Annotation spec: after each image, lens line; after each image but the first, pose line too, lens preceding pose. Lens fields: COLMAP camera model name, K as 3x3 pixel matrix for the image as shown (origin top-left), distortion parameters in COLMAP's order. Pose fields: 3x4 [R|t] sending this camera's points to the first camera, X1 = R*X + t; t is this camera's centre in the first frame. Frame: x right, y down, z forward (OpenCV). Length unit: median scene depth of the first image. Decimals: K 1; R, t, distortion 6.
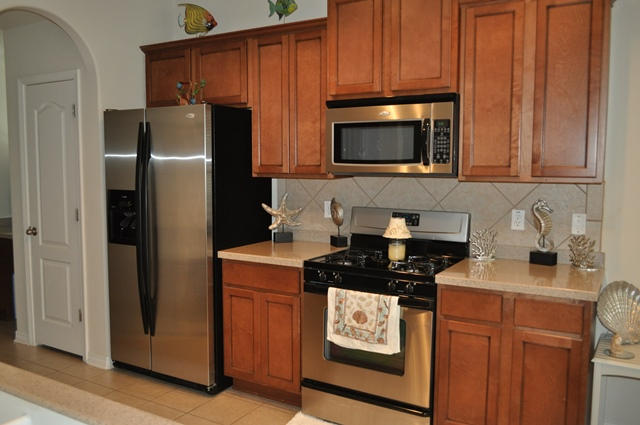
lens RADIAL K [[545.4, 0, 319.4], [0, 545.4, 212.3], [0, 0, 1]] dist [0.001817, 0.001437]
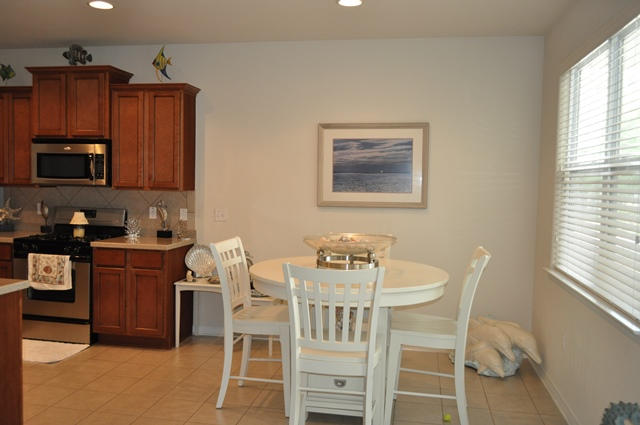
lens RADIAL K [[573.3, 0, 320.5], [0, 573.3, 212.9], [0, 0, 1]] dist [-0.009930, -0.040967]
pose [[0.936418, -0.001127, 0.350884, 0.235723], [0.010792, 0.999614, -0.025589, 0.069014], [-0.350720, 0.027749, 0.936069, -0.909452]]
